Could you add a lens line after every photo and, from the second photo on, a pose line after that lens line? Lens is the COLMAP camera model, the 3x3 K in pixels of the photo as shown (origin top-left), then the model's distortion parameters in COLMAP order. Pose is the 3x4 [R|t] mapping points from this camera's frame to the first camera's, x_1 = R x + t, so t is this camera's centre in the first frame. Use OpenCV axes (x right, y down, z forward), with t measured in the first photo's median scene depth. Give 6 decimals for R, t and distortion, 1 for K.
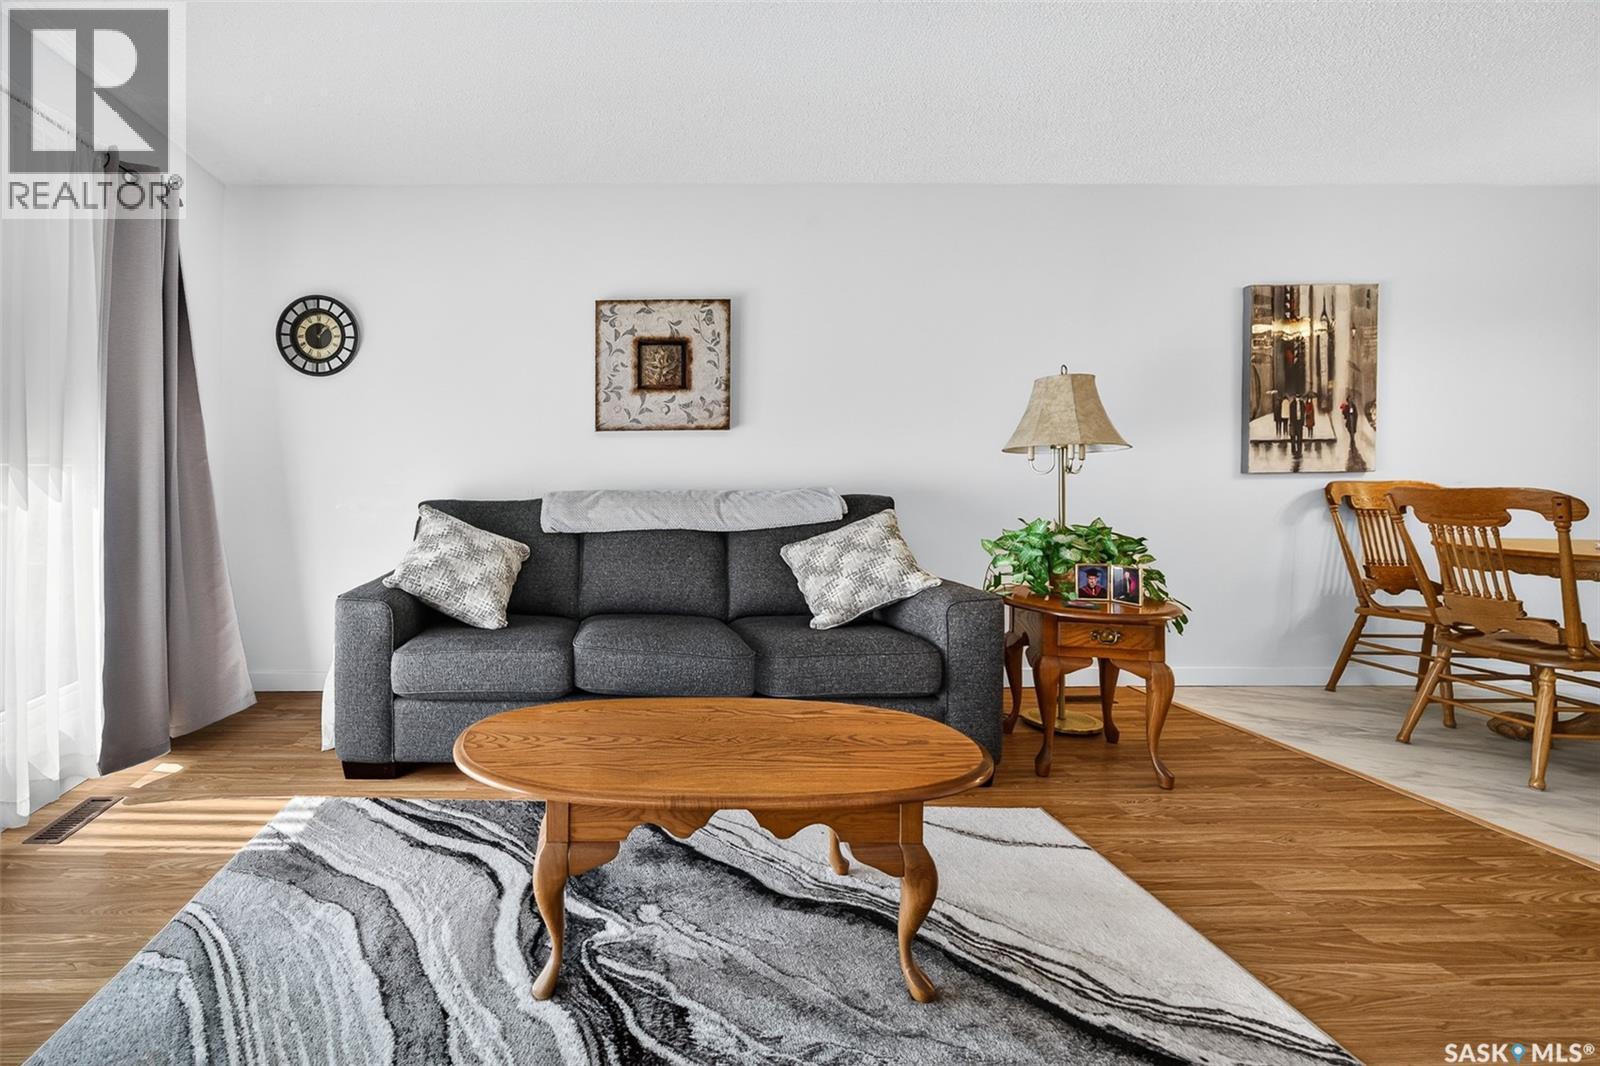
lens RADIAL K [[686.9, 0, 799.9], [0, 686.9, 519.2], [0, 0, 1]] dist [-0.006264, 0.000114]
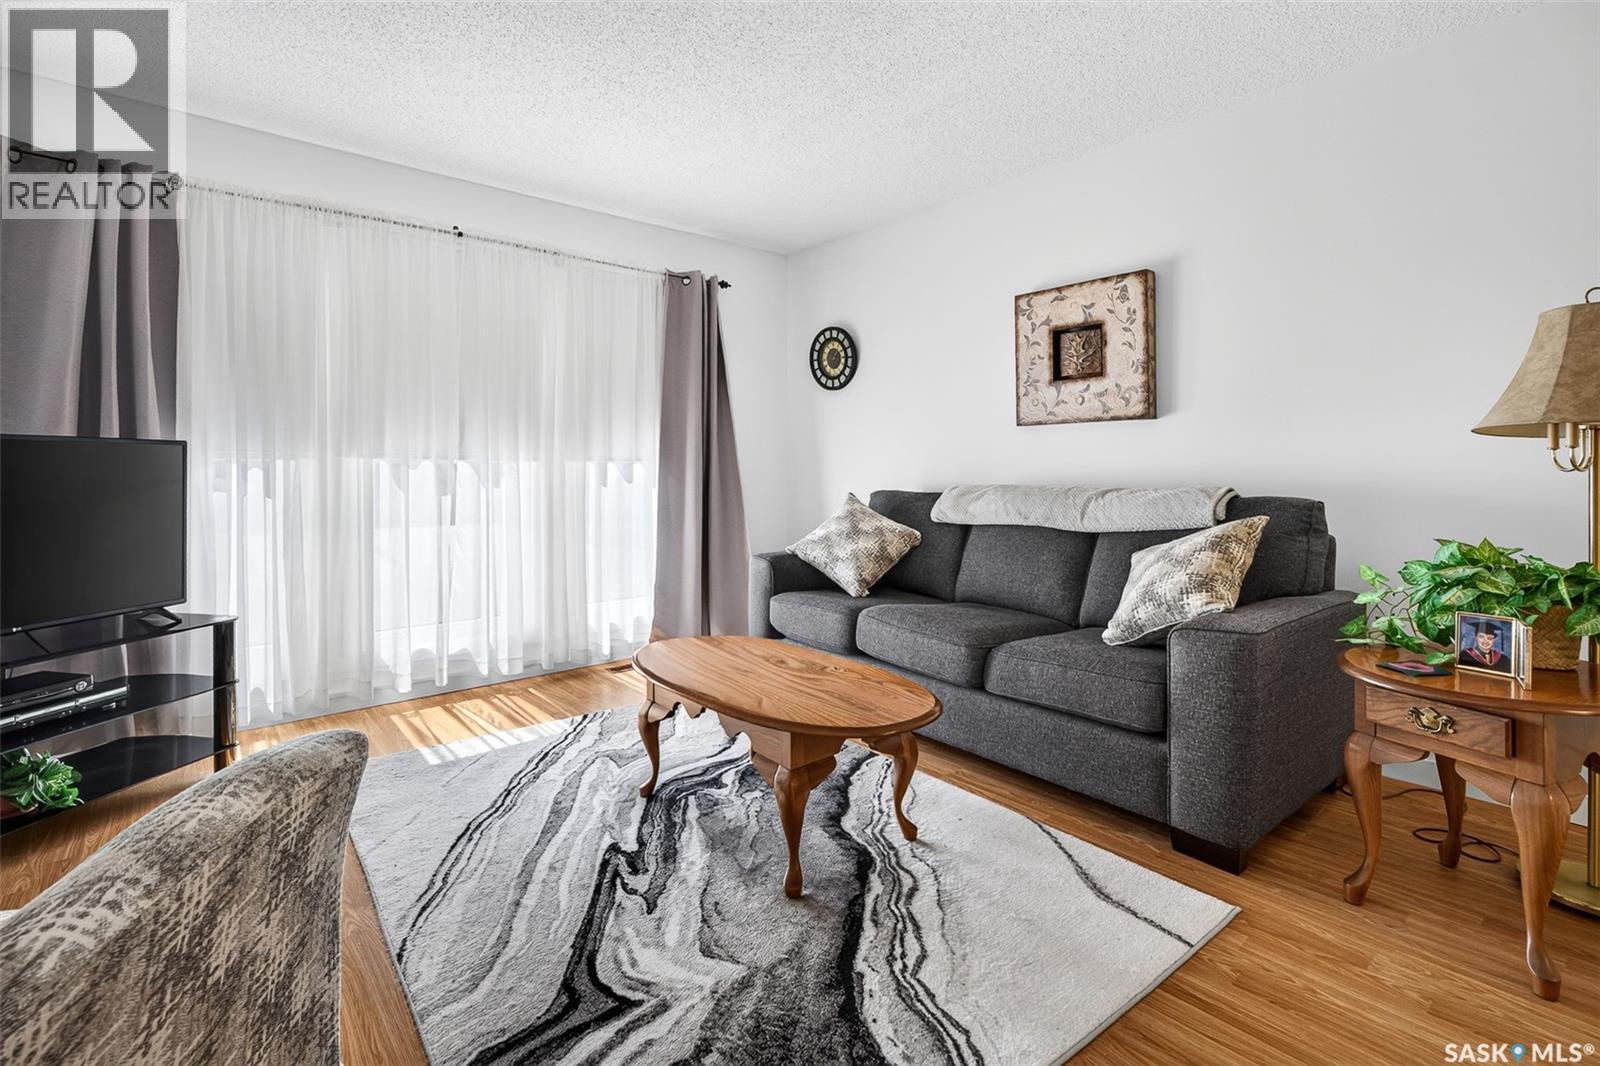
lens RADIAL K [[776.6, 0, 800.0], [0, 776.6, 533.0], [0, 0, 1]] dist [-0.002370, -0.000106]
pose [[0.637052, 0.070126, -0.767624, 0.394415], [-0.056996, 0.997412, 0.043817, -0.004061], [0.768711, 0.015838, 0.639401, 0.035433]]
